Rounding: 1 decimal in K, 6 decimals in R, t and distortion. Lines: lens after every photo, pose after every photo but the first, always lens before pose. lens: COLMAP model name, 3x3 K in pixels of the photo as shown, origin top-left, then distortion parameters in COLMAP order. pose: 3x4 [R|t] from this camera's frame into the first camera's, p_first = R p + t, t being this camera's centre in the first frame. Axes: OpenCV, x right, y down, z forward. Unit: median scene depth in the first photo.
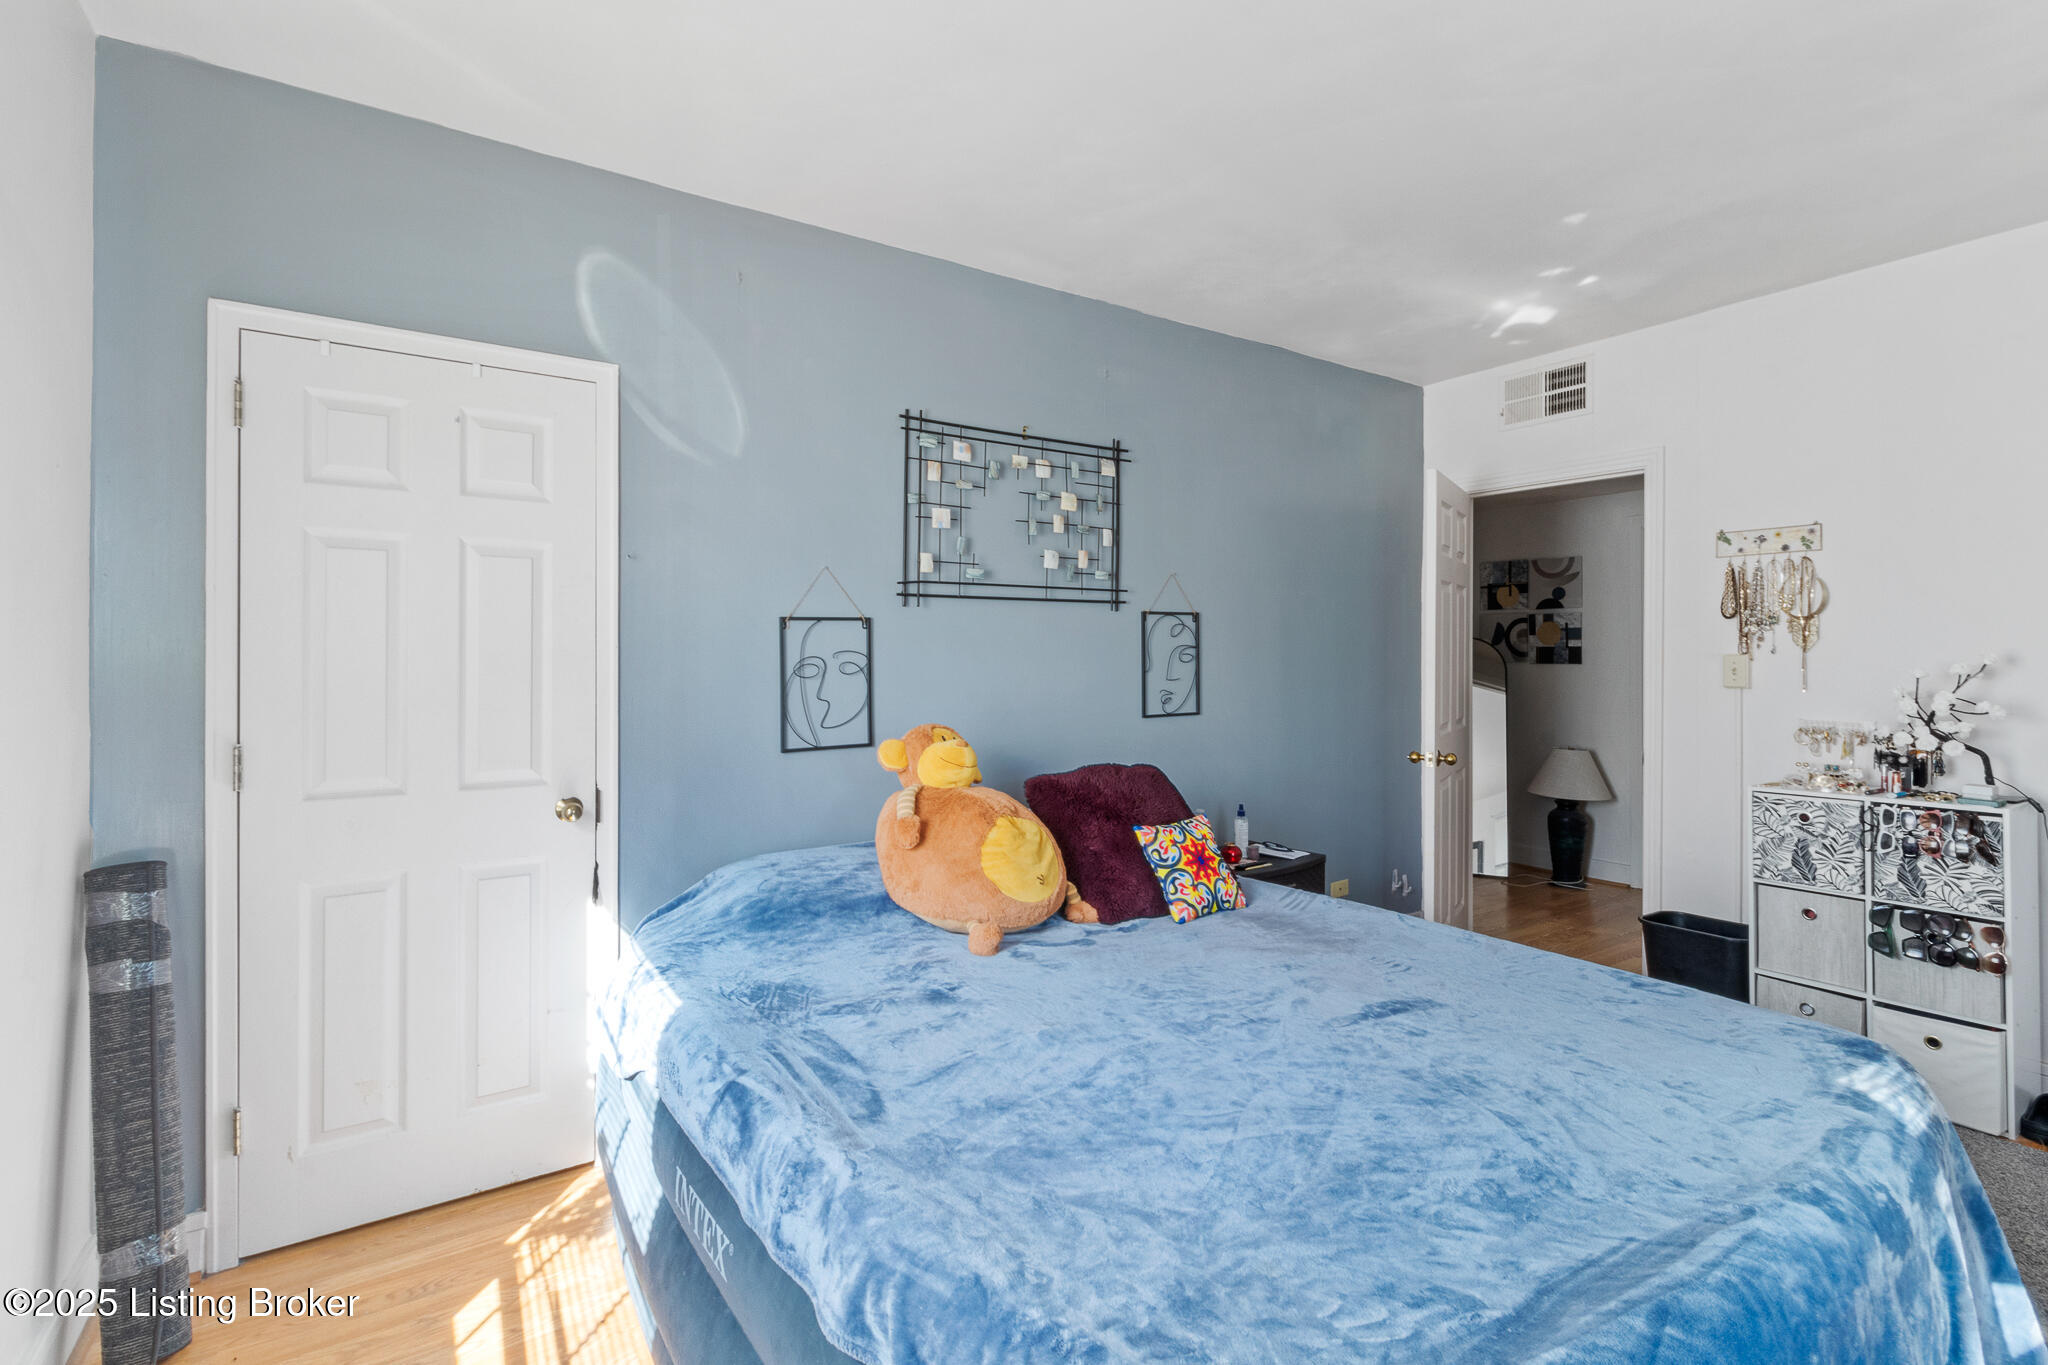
lens RADIAL K [[948.0, 0, 1033.1], [0, 948.0, 652.5], [0, 0, 1]] dist [0.003265, 0.000860]
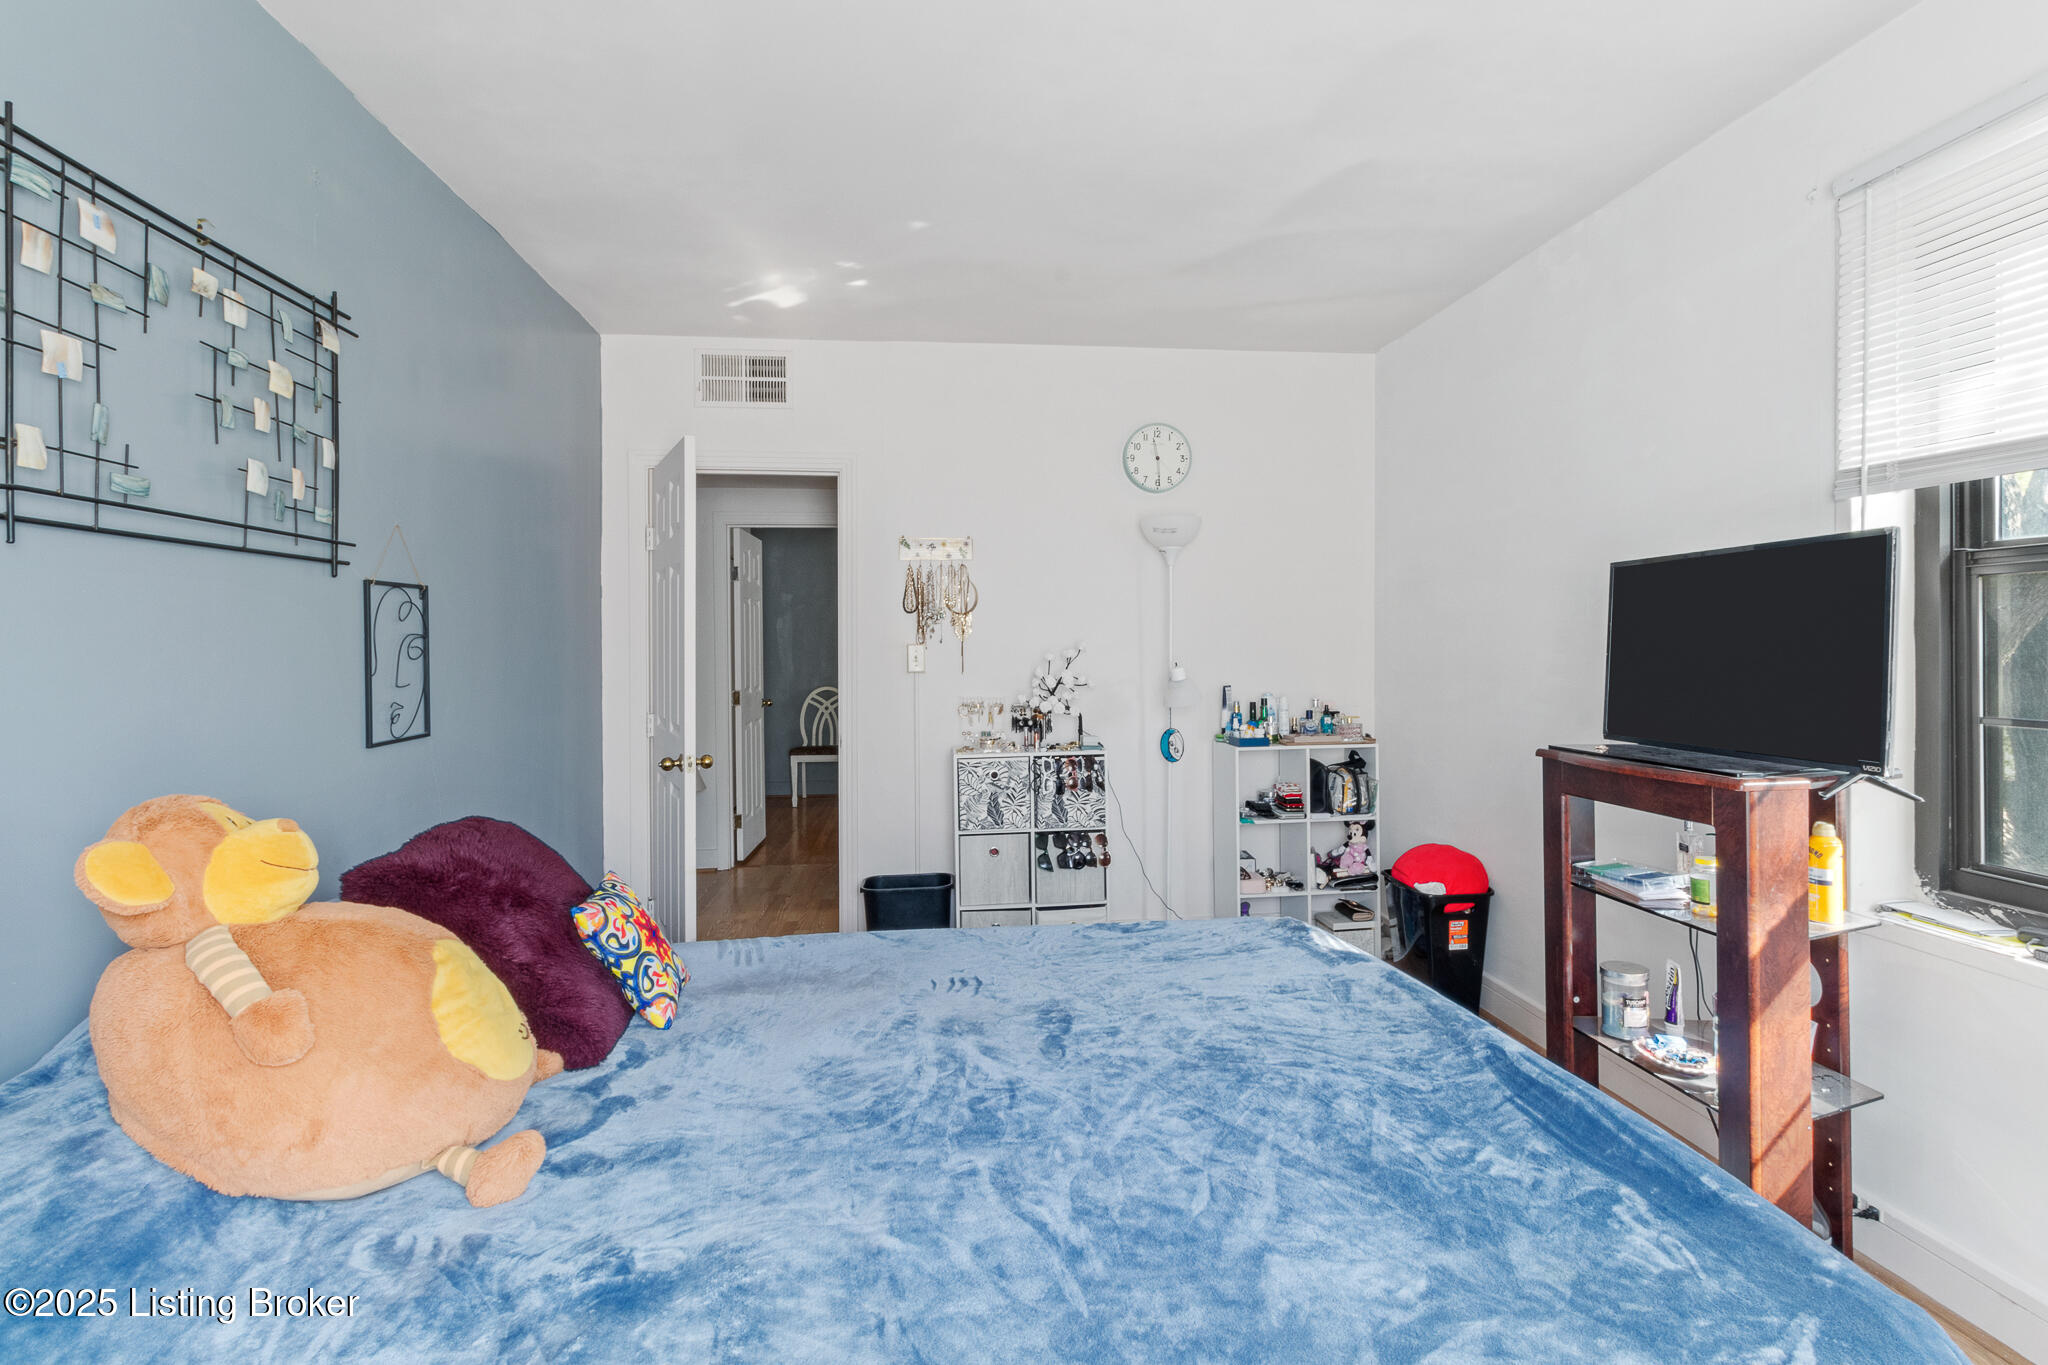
lens RADIAL K [[998.1, 0, 1024.7], [0, 998.1, 649.1], [0, 0, 1]] dist [0.002721, 0.000796]
pose [[0.460984, -0.008117, 0.887371, -0.344666], [0.005436, 0.999965, 0.006323, 0.001528], [-0.887392, 0.001909, 0.461013, 0.386775]]
